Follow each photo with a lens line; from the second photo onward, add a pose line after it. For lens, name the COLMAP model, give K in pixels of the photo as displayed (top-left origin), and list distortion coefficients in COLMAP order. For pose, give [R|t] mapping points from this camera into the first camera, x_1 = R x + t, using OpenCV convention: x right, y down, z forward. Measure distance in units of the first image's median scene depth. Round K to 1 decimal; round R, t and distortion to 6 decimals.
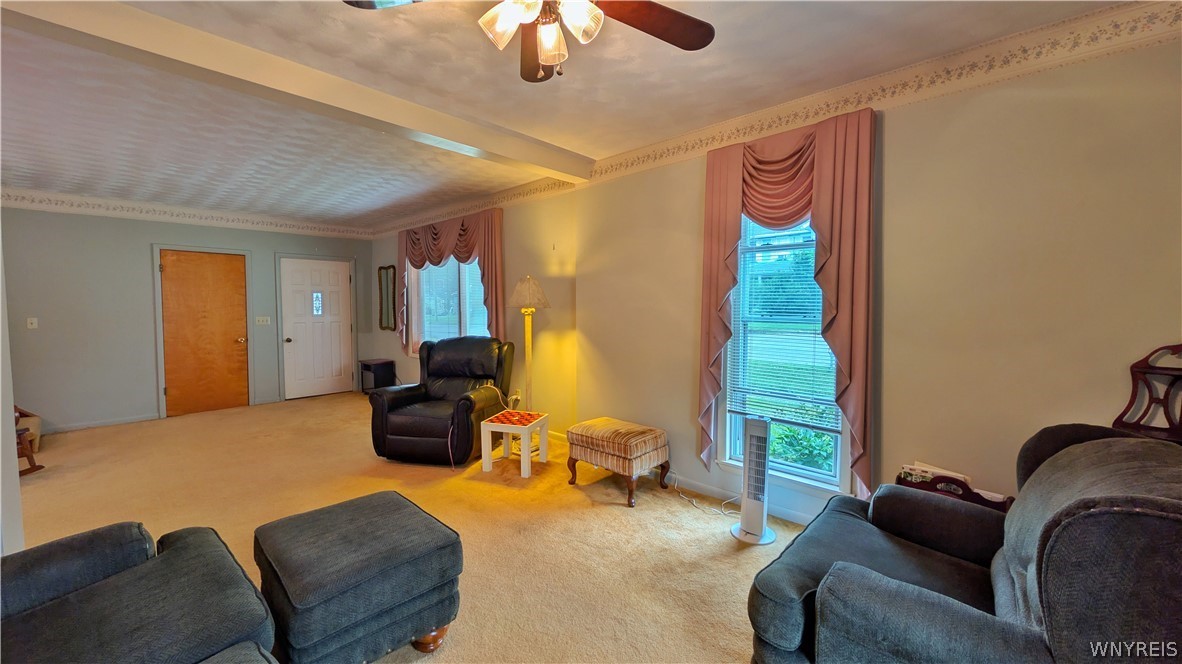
lens RADIAL K [[452.7, 0, 588.1], [0, 452.7, 329.4], [0, 0, 1]] dist [0.001236, 0.000165]
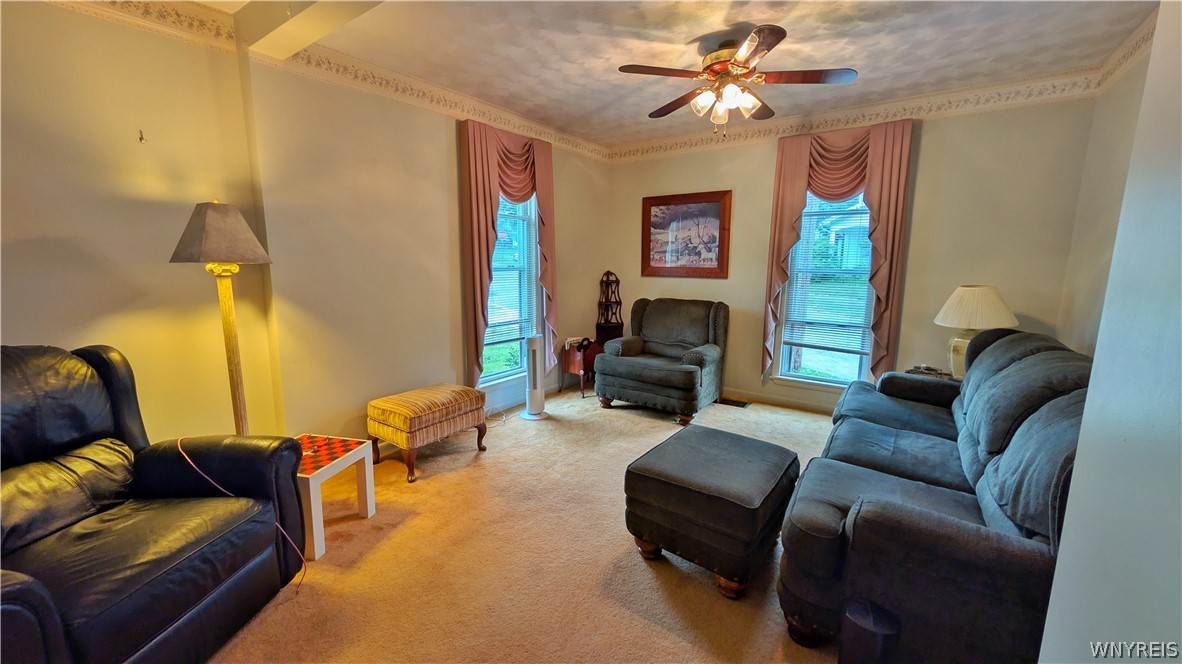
lens RADIAL K [[451.1, 0, 587.4], [0, 451.1, 330.9], [0, 0, 1]] dist [-0.000017, 0.000018]
pose [[-0.122097, -0.155611, 0.980244, -0.543930], [0.052355, 0.985248, 0.162927, -0.026142], [-0.991136, 0.071213, -0.112149, 0.500939]]
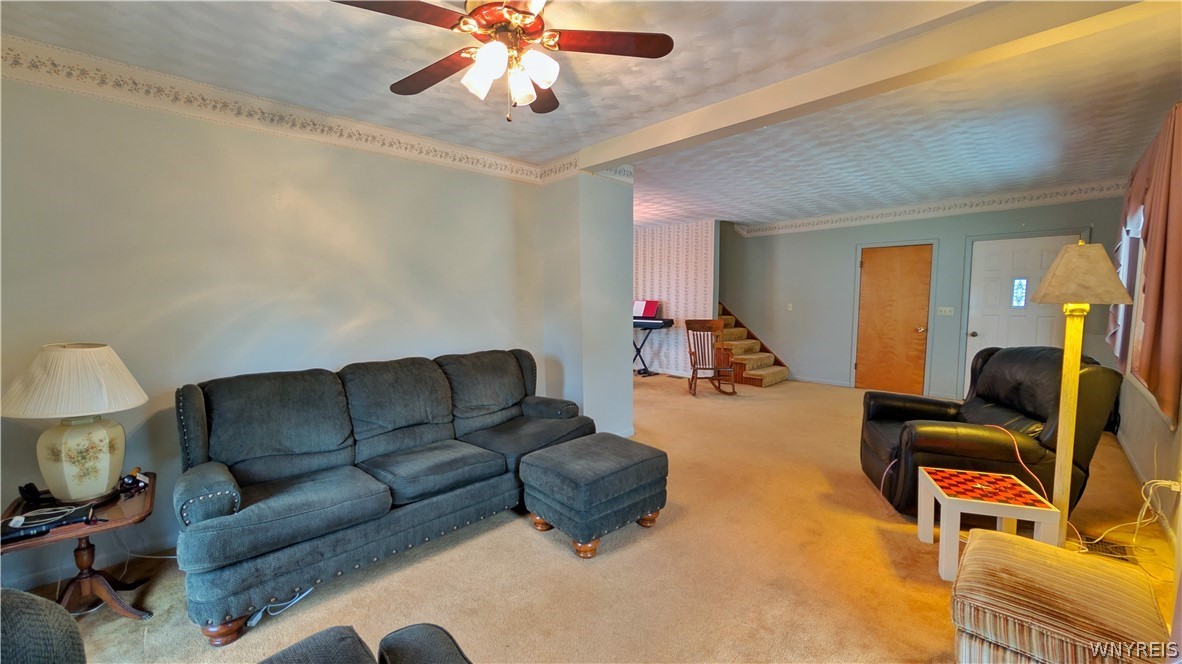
lens RADIAL K [[455.7, 0, 589.5], [0, 455.7, 329.2], [0, 0, 1]] dist [0.000003, 0.000040]
pose [[-0.045371, 0.076465, -0.996039, 0.323980], [-0.048594, 0.995717, 0.078654, -0.024479], [0.997788, 0.051970, -0.041461, 0.358055]]
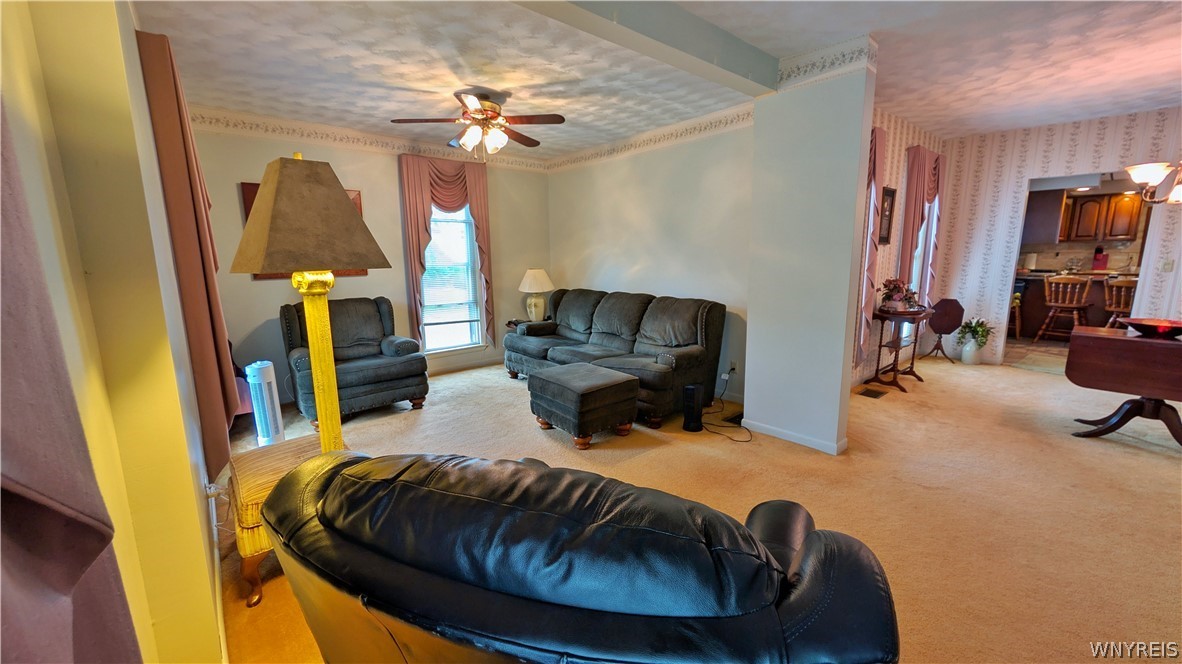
lens RADIAL K [[452.7, 0, 588.1], [0, 452.7, 329.4], [0, 0, 1]] dist [0.001236, 0.000165]
pose [[-0.994101, -0.004550, 0.108363, -0.262790], [0.019789, 0.974739, 0.222468, -0.056814], [-0.106638, 0.223300, -0.968899, 0.976637]]
